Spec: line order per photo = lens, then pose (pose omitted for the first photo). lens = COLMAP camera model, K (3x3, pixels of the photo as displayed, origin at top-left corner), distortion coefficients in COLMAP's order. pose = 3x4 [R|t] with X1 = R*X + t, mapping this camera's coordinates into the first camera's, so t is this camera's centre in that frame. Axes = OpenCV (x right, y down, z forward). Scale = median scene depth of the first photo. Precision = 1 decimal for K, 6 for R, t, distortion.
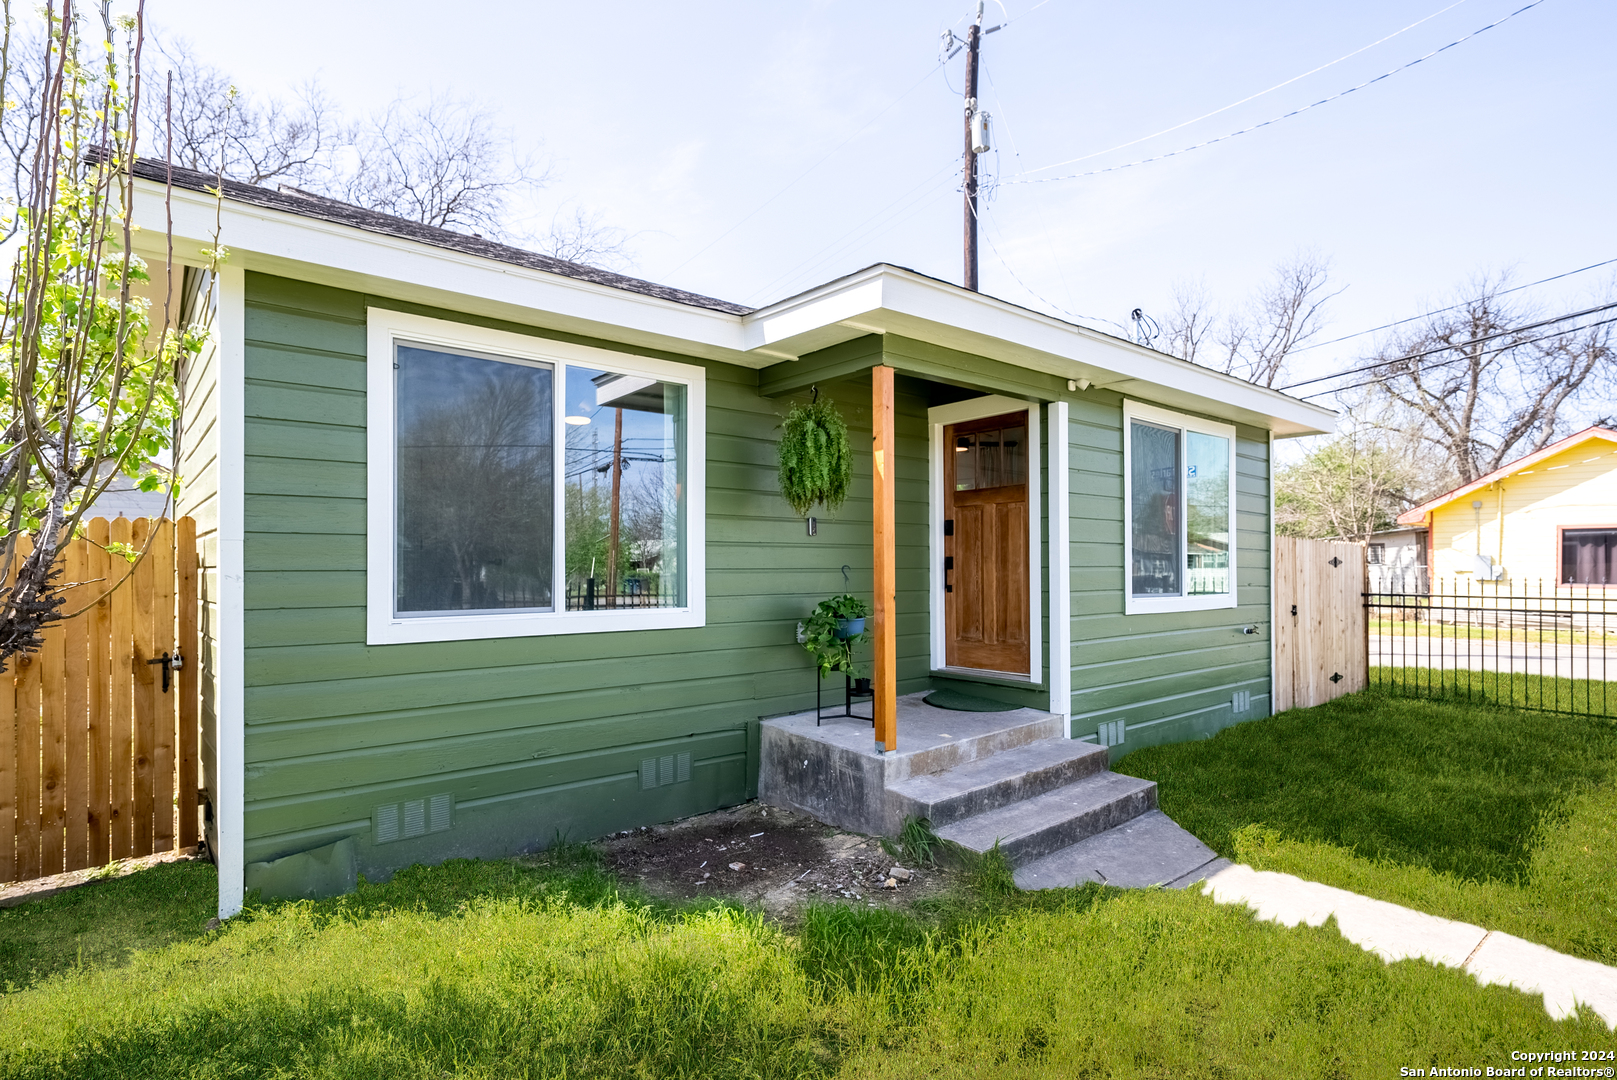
lens RADIAL K [[829.1, 0, 811.6], [0, 829.1, 567.1], [0, 0, 1]] dist [0.018647, 0.000193]
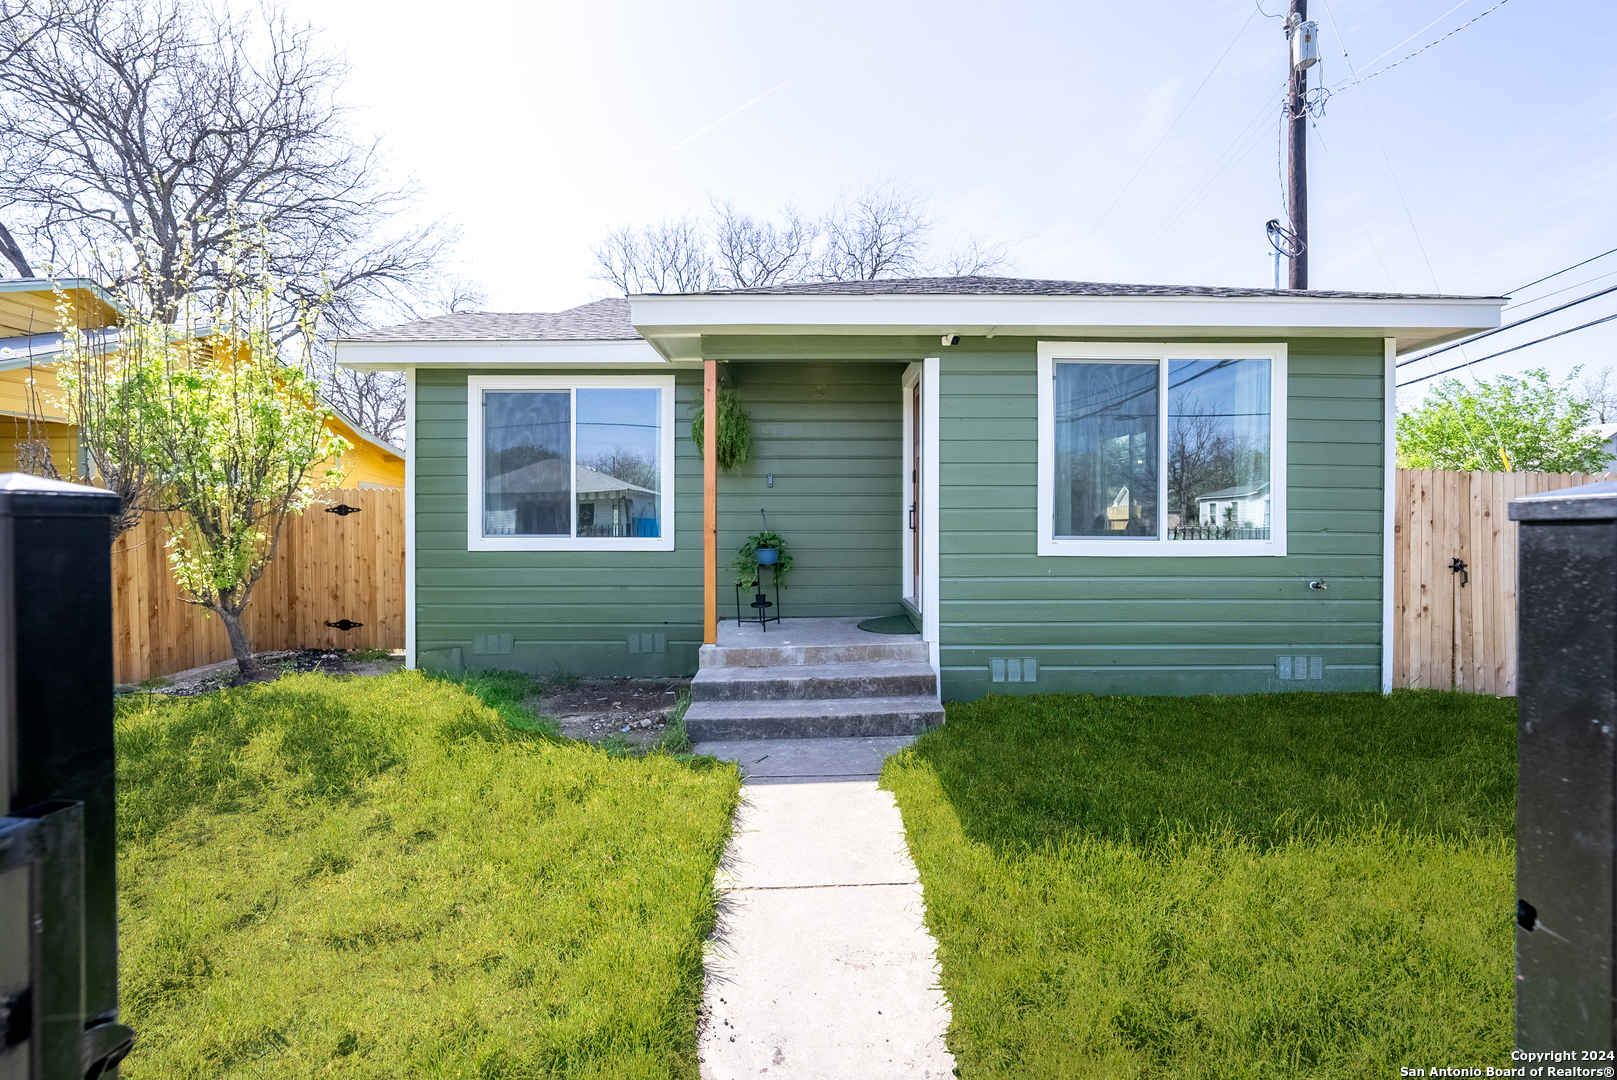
lens RADIAL K [[668.9, 0, 807.9], [0, 668.9, 532.8], [0, 0, 1]] dist [-0.011170, -0.000204]
pose [[0.771304, 0.012801, -0.636338, 0.822873], [-0.000293, 0.999805, 0.019757, 0.016335], [0.636467, -0.015052, 0.771157, 0.238247]]
